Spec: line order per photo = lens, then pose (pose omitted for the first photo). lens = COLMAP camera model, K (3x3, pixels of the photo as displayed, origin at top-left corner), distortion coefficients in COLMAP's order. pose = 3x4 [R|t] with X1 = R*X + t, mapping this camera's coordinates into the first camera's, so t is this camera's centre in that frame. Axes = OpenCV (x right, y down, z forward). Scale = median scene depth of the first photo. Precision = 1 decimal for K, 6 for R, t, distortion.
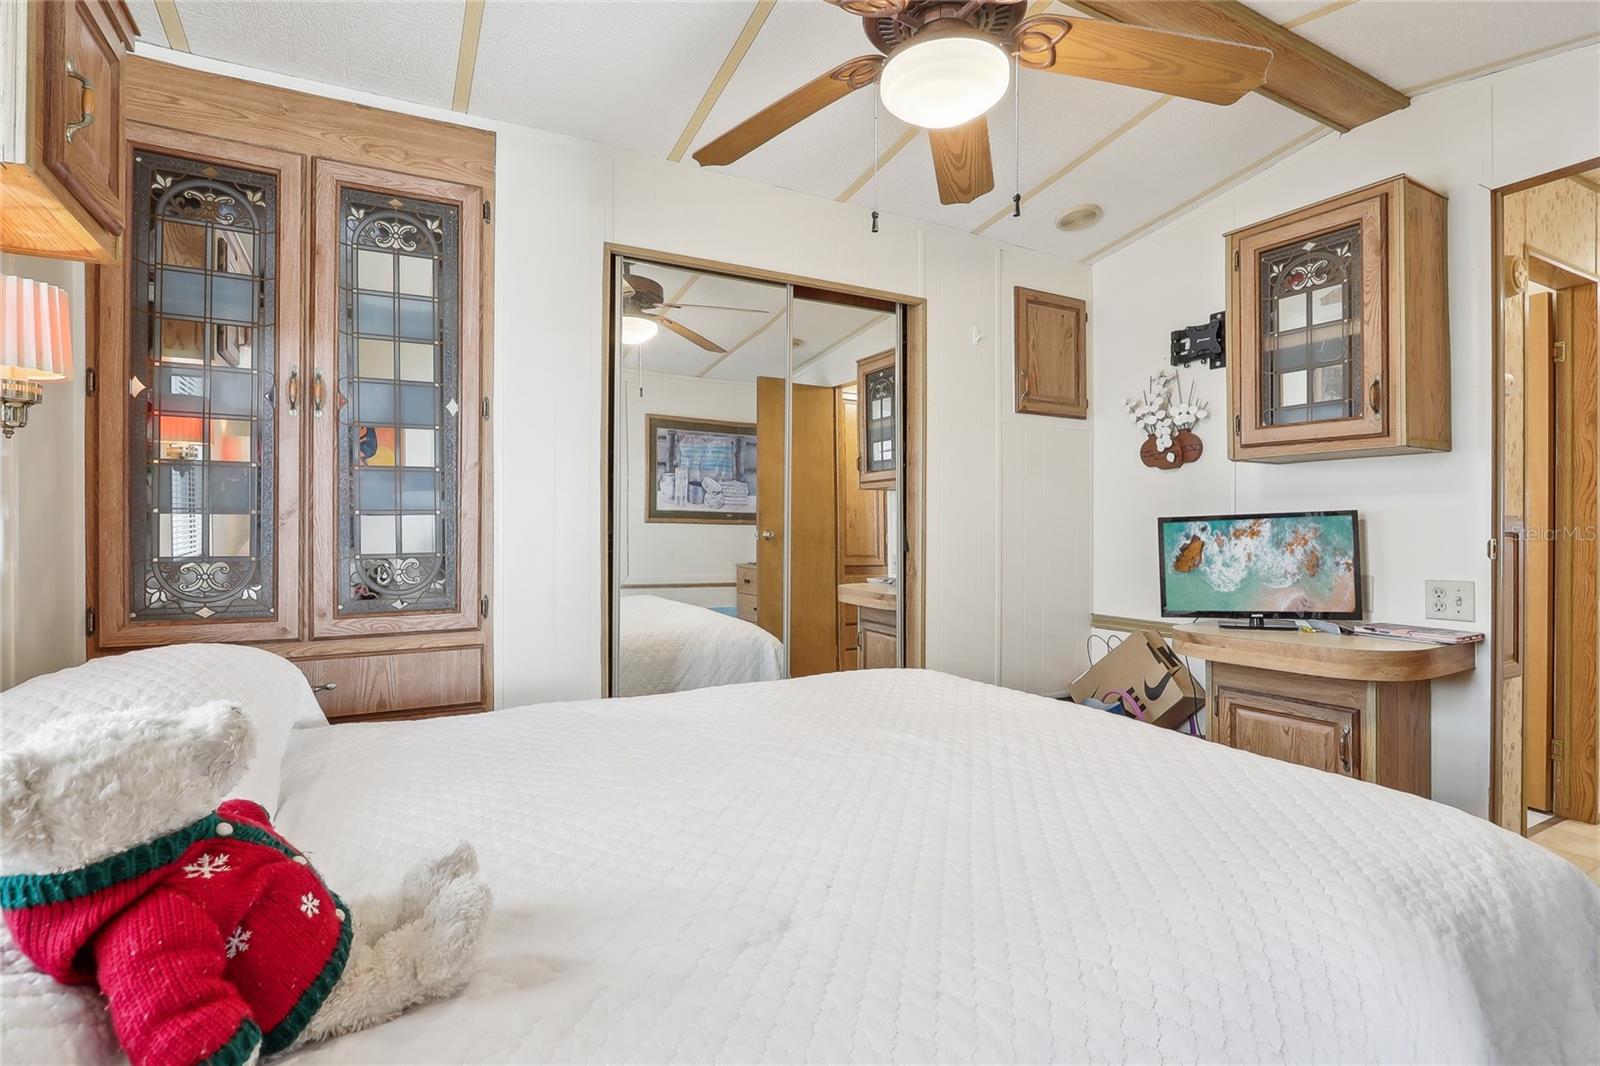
lens RADIAL K [[755.6, 0, 791.9], [0, 755.6, 530.1], [0, 0, 1]] dist [-0.016093, 0.000964]
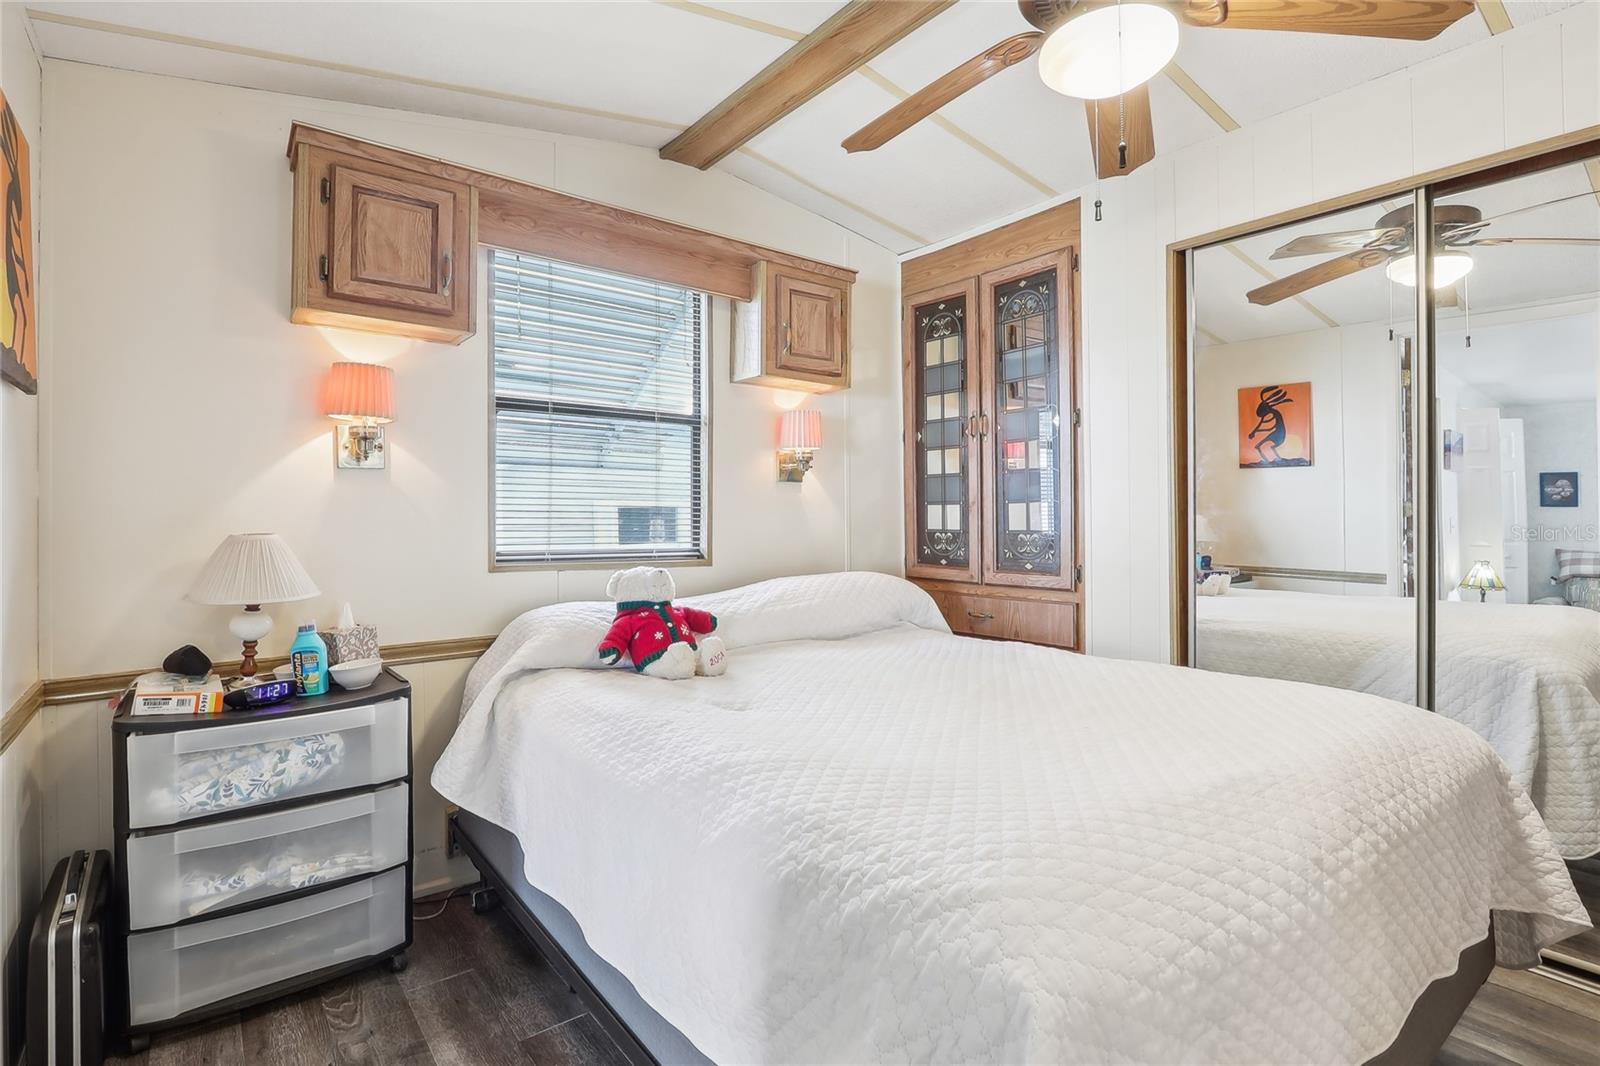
lens RADIAL K [[765.4, 0, 781.8], [0, 765.4, 505.3], [0, 0, 1]] dist [-0.017038, 0.000117]
pose [[0.159354, -0.015488, -0.987100, 0.838319], [0.003224, 0.999880, -0.015168, 0.004964], [0.987216, -0.000766, 0.159384, 0.325920]]
